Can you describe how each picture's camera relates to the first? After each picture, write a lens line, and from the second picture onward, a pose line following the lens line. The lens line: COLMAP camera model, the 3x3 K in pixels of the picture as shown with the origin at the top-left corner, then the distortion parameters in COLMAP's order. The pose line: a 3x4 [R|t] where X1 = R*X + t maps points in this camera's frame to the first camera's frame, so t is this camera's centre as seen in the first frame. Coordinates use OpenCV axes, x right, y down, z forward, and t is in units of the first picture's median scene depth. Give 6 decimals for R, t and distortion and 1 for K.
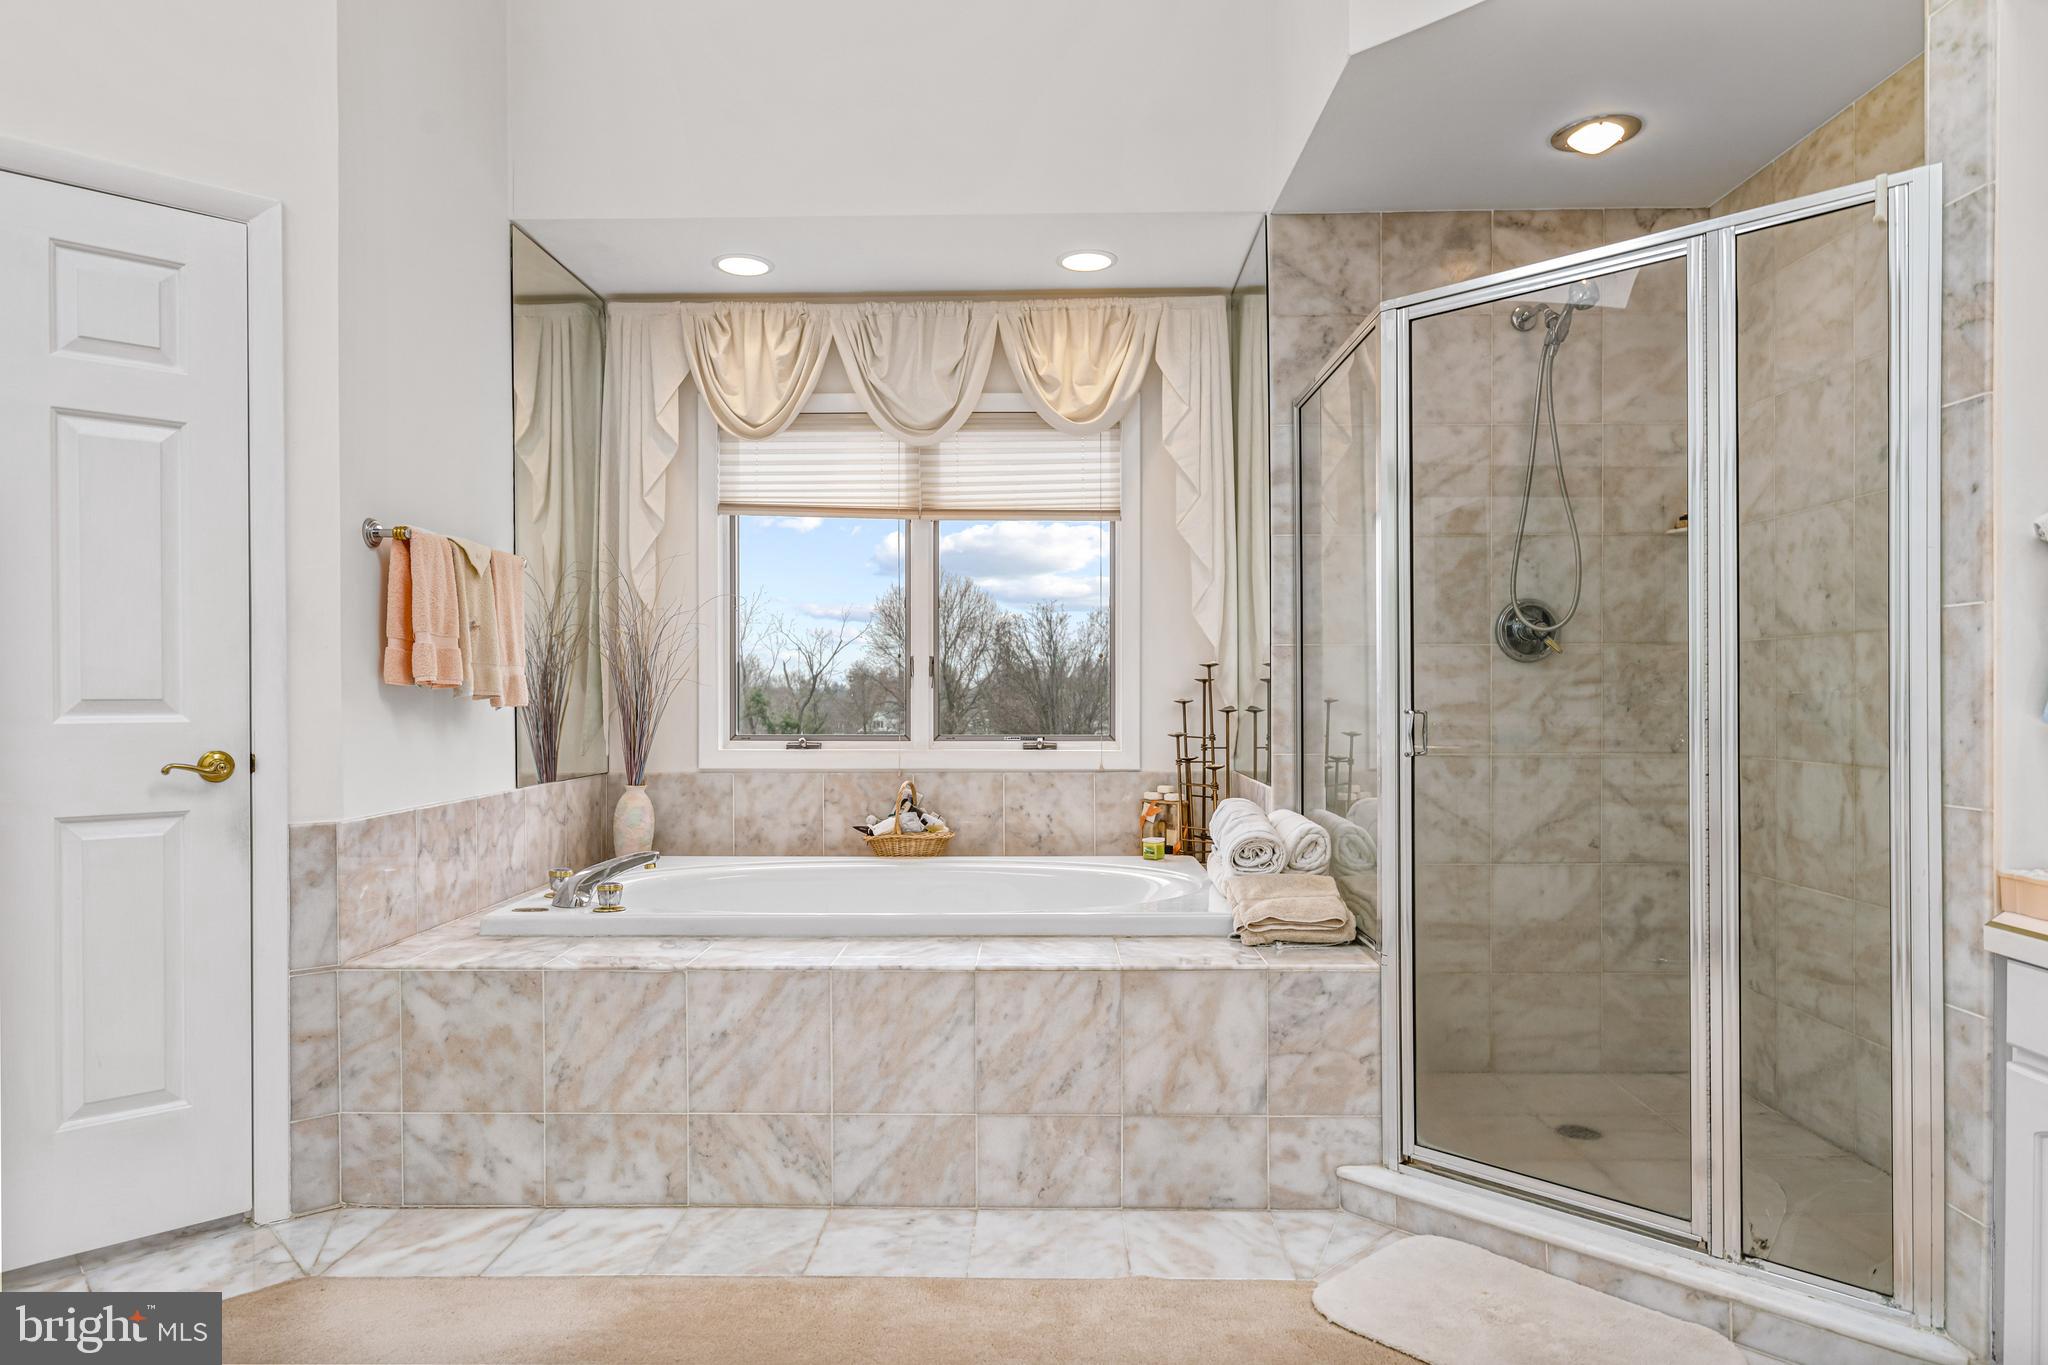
lens RADIAL K [[1178.0, 0, 1023.6], [0, 1178.0, 694.7], [0, 0, 1]] dist [0.002386, -0.000391]
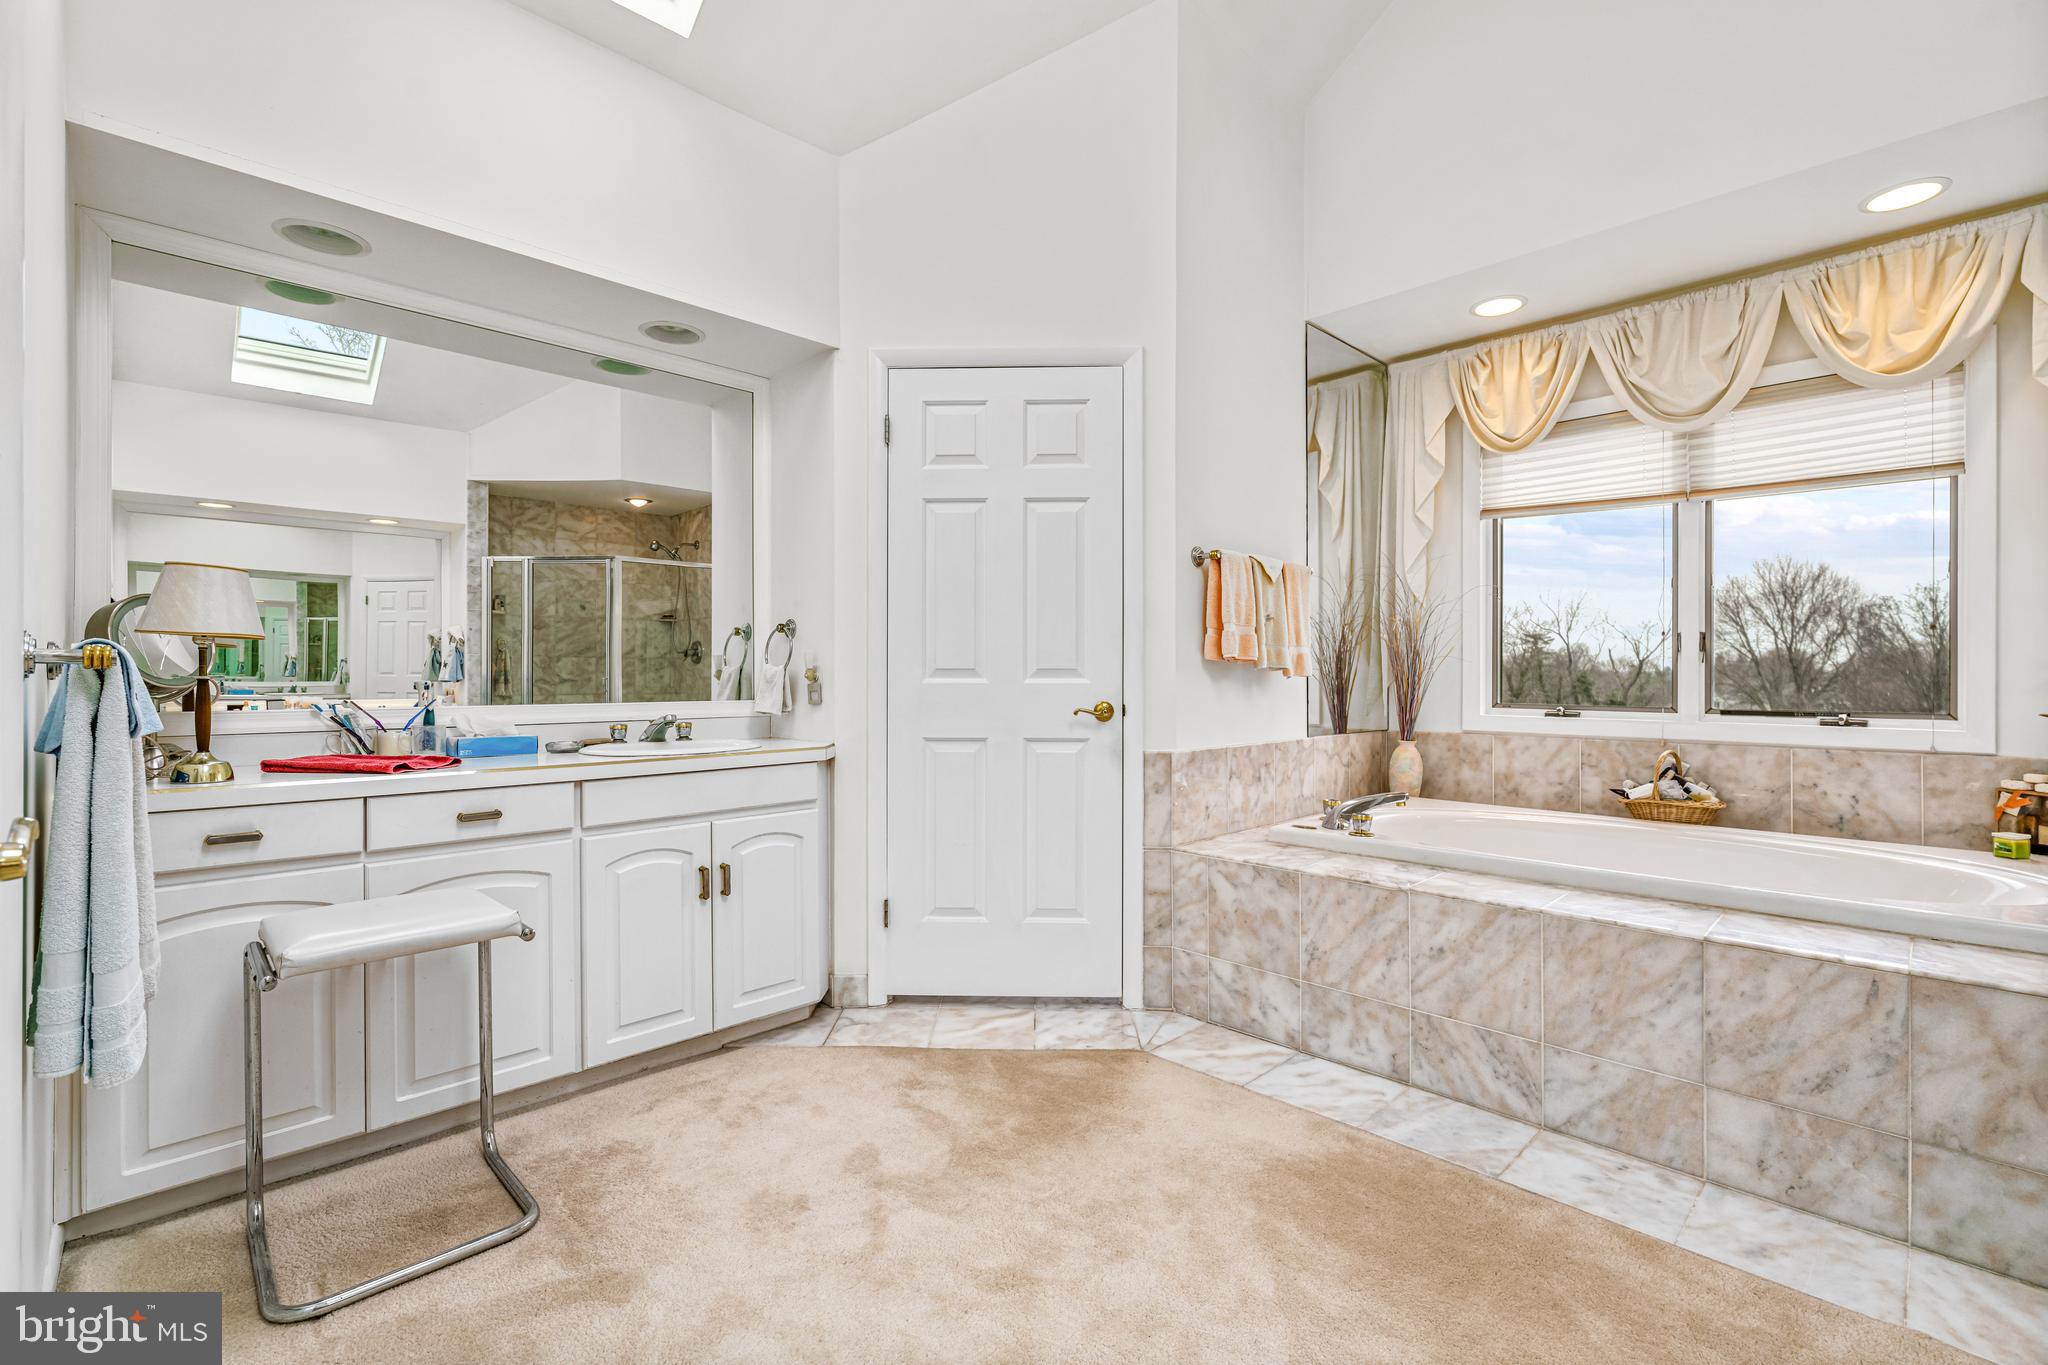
lens RADIAL K [[879.8, 0, 1062.2], [0, 879.8, 672.2], [0, 0, 1]] dist [-0.002352, -0.000194]
pose [[0.727208, -0.001638, -0.686415, 0.073587], [-0.001086, 0.999993, -0.003537, 0.010448], [0.686417, 0.003317, 0.727201, 0.086516]]
